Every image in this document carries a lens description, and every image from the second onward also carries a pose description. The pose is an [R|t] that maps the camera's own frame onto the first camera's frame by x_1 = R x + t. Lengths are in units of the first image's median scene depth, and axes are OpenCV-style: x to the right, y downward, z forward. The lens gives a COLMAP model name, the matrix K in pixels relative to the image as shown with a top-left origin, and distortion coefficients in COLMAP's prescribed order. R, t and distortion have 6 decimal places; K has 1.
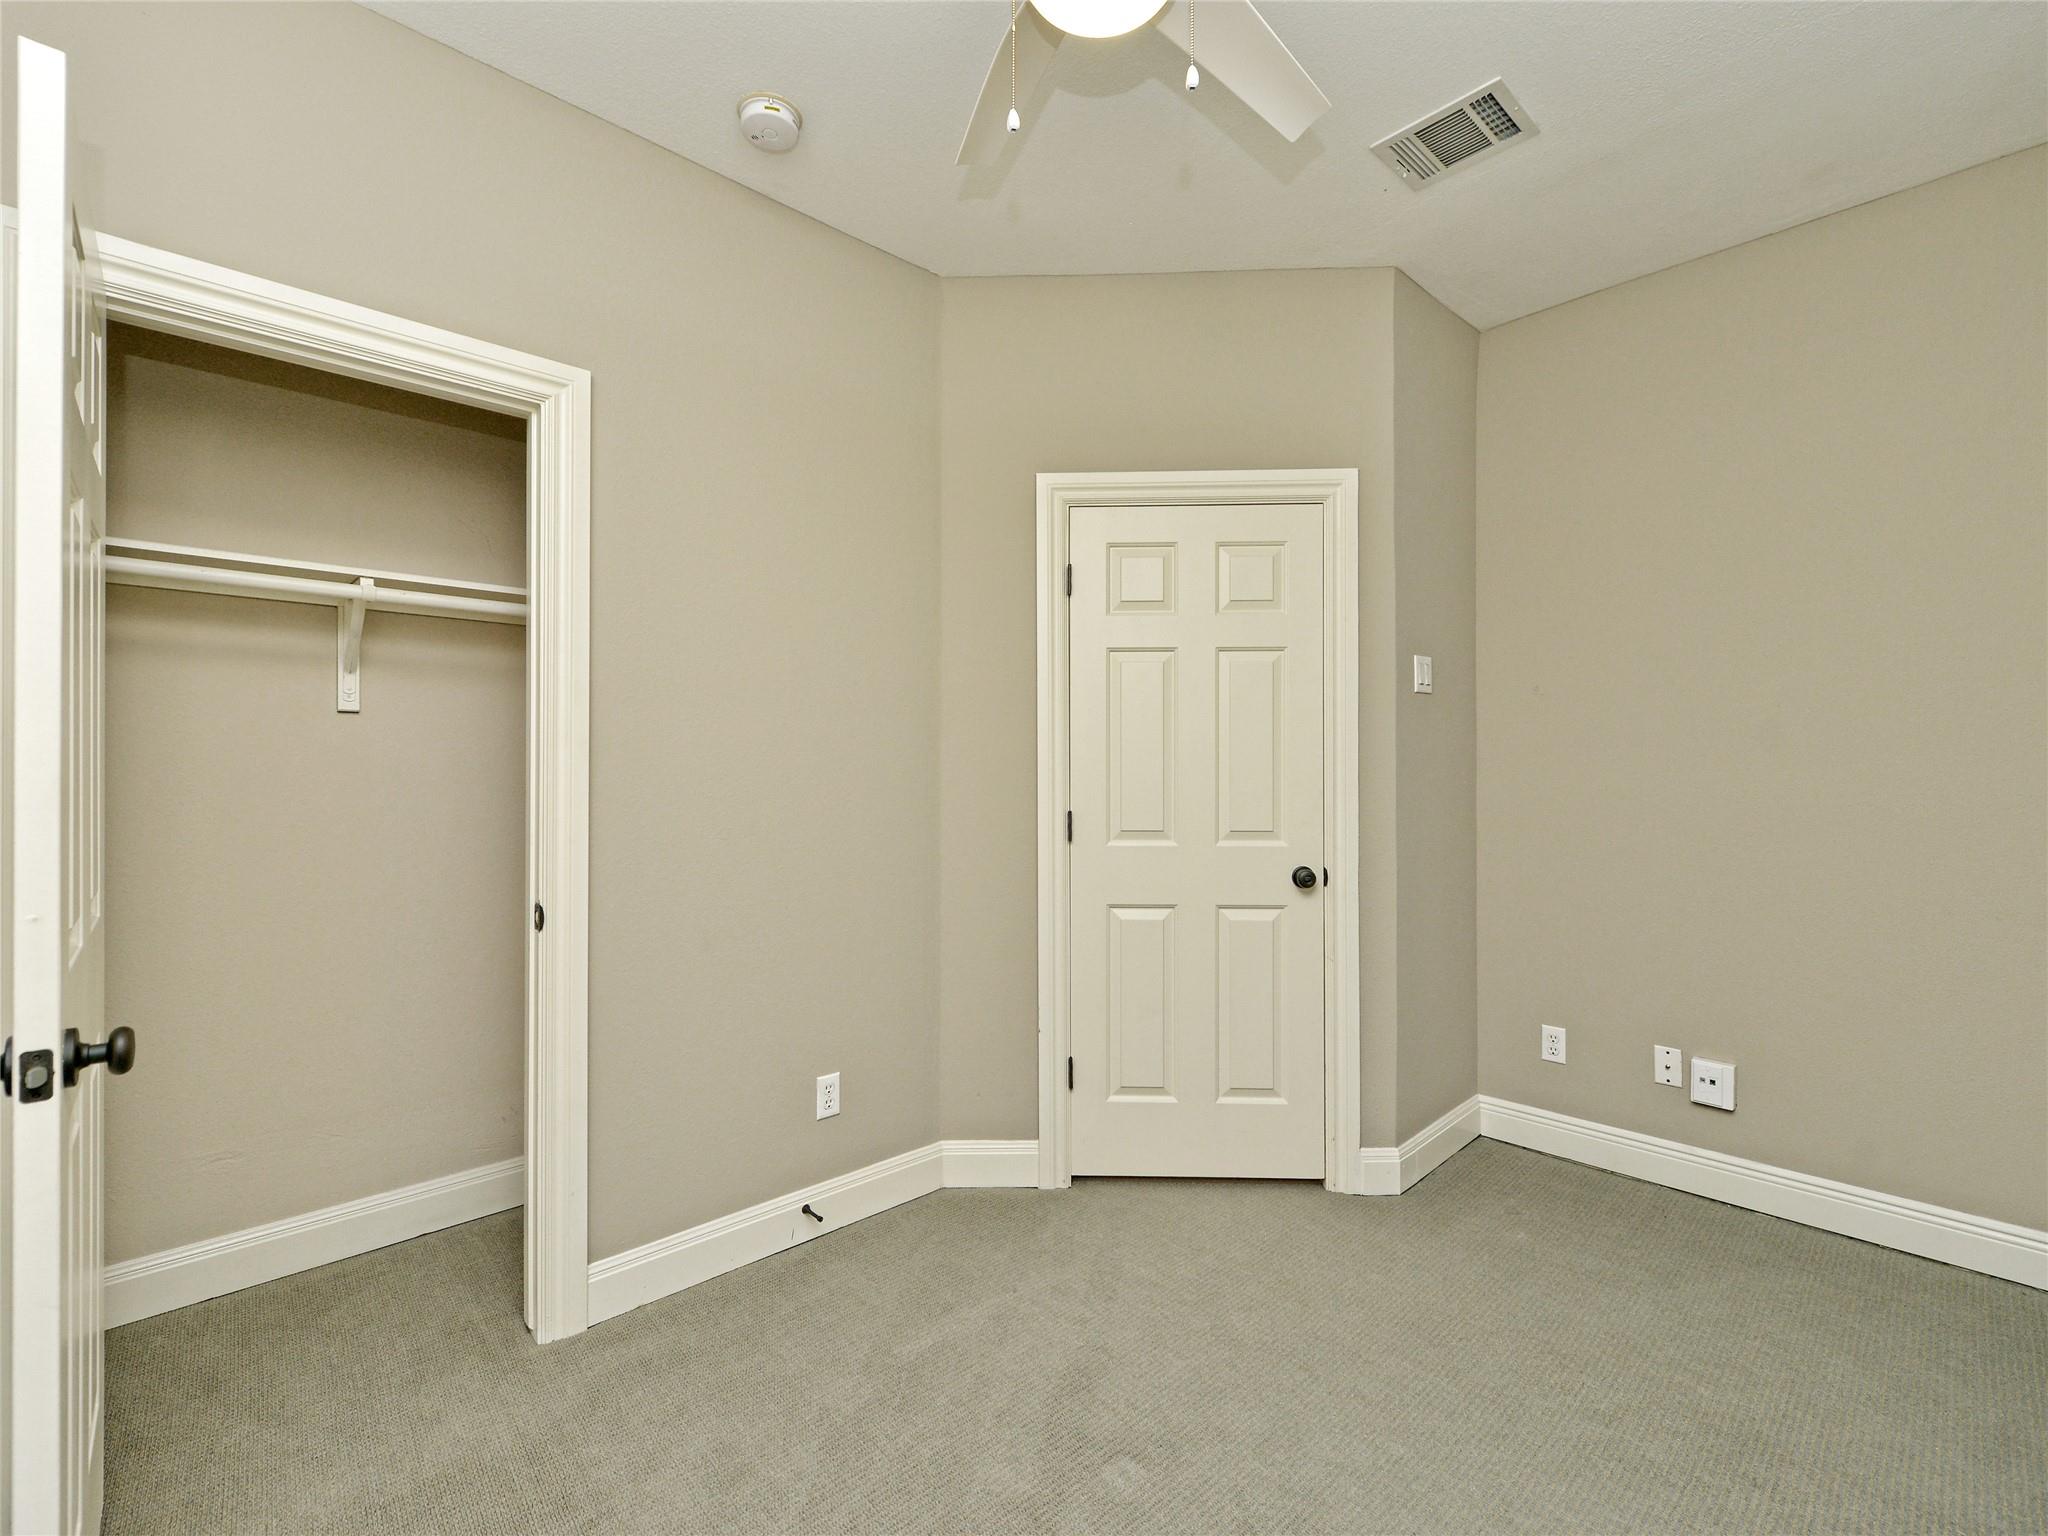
lens RADIAL K [[896.0, 0, 1015.2], [0, 896.0, 761.4], [0, 0, 1]] dist [-0.005409, -0.000430]
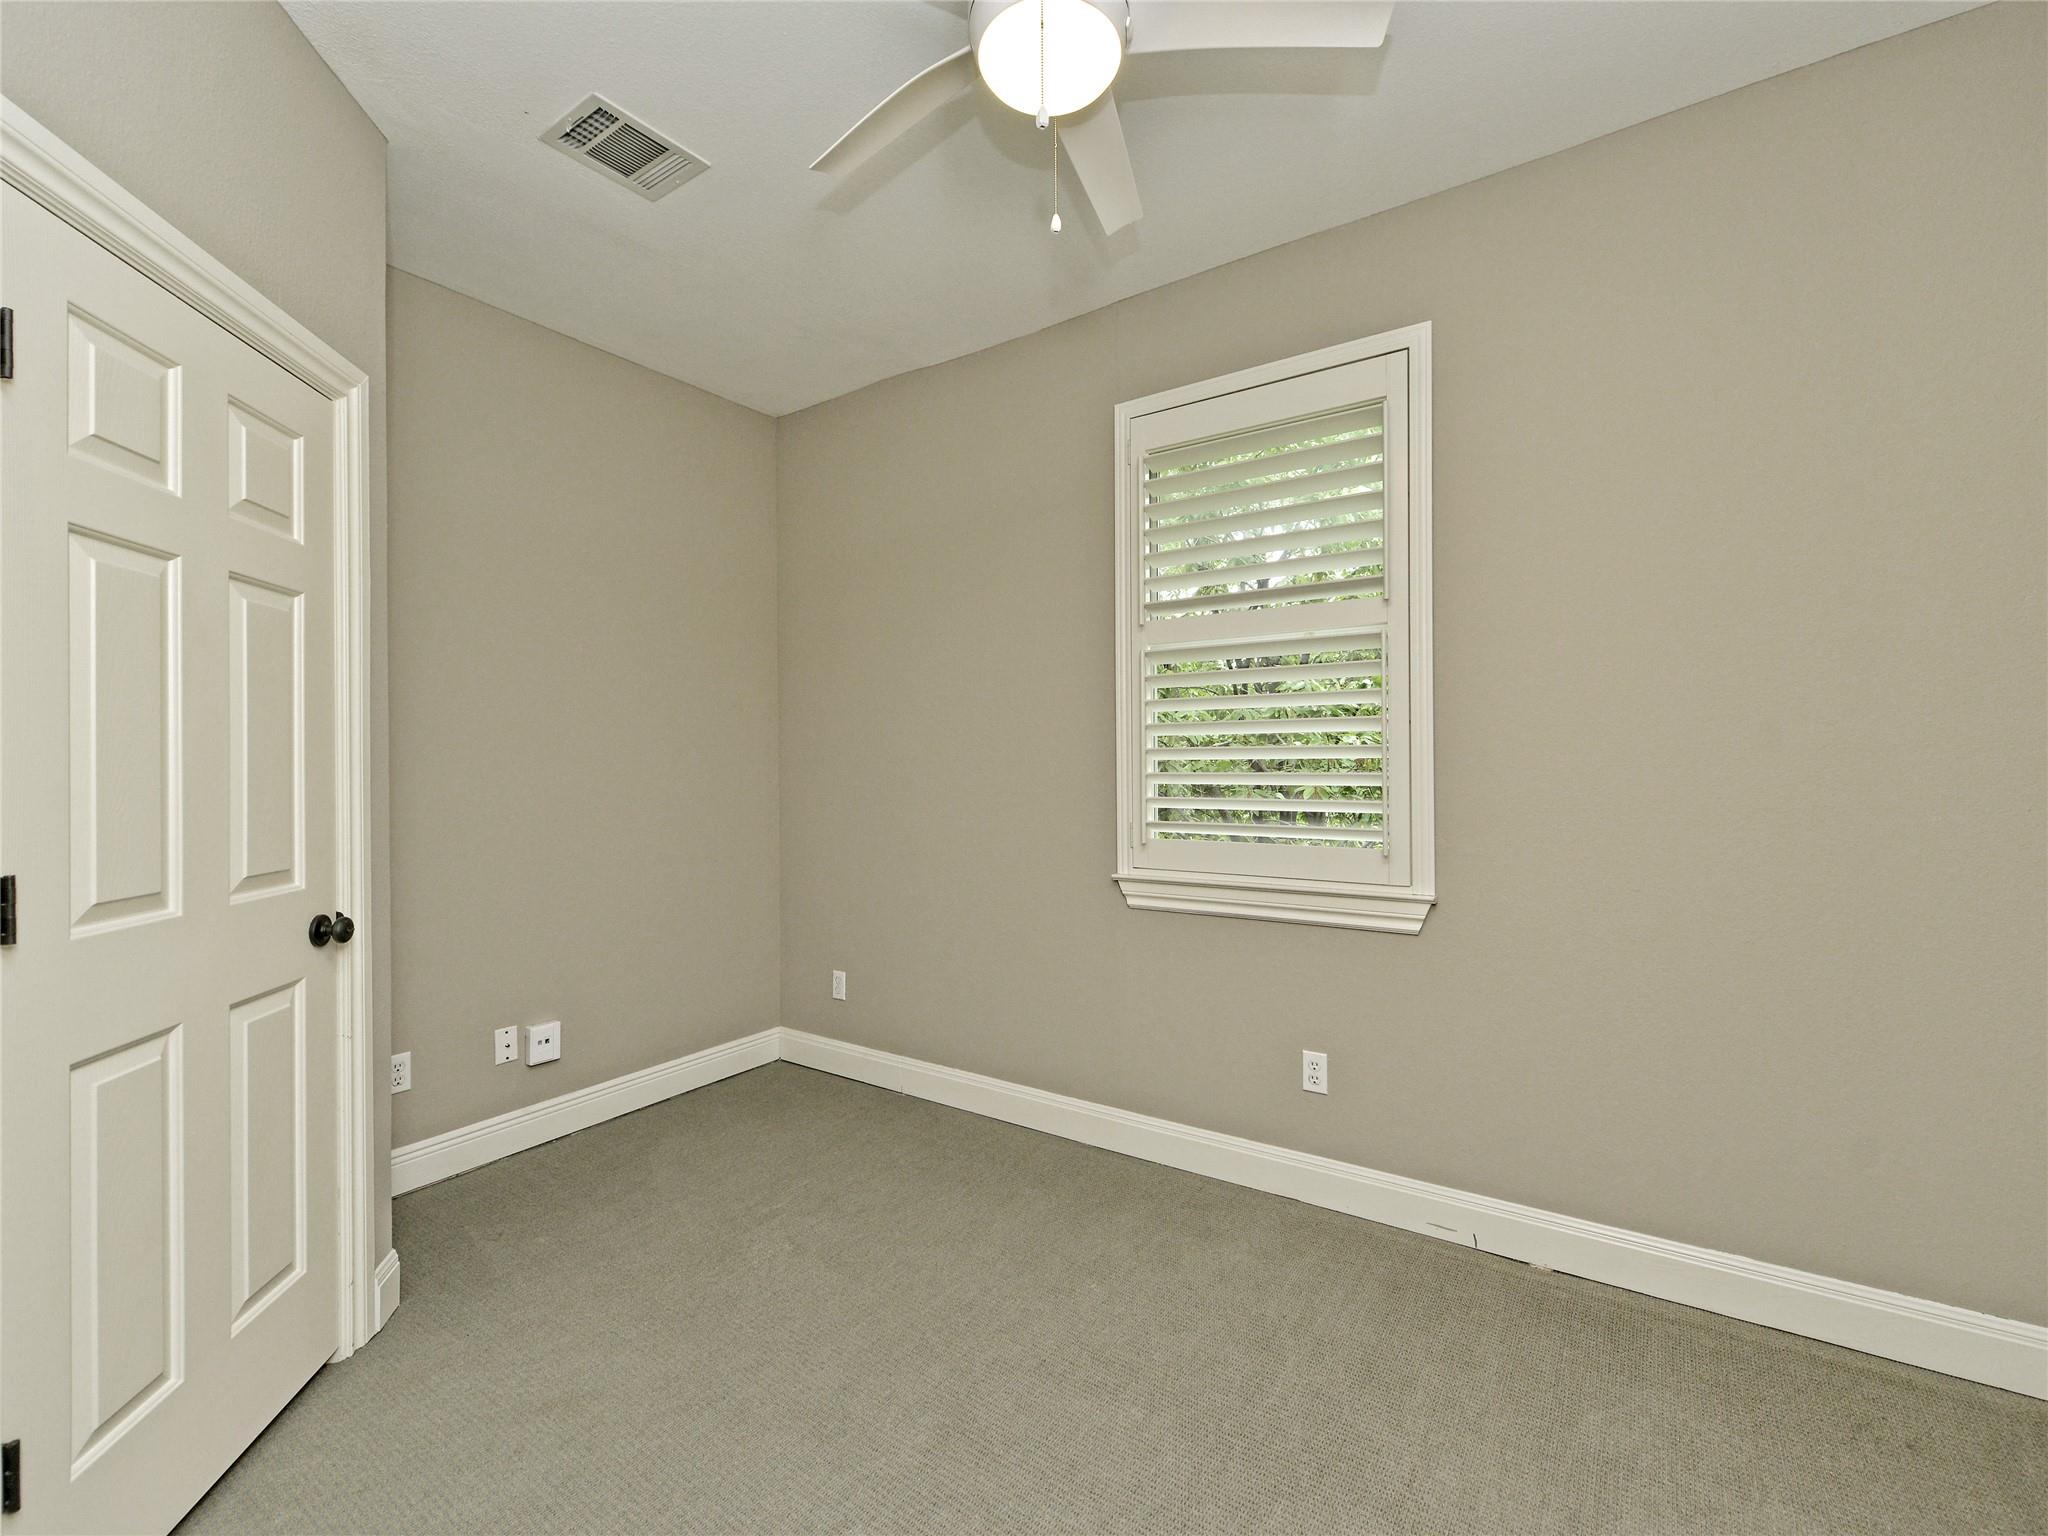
lens RADIAL K [[896.0, 0, 1028.4], [0, 896.0, 764.4], [0, 0, 1]] dist [-0.005409, -0.000430]
pose [[-0.223397, 0.005242, 0.974714, -0.477178], [0.004376, 0.999981, -0.004375, 0.007181], [-0.974718, 0.003288, -0.223415, 0.626431]]
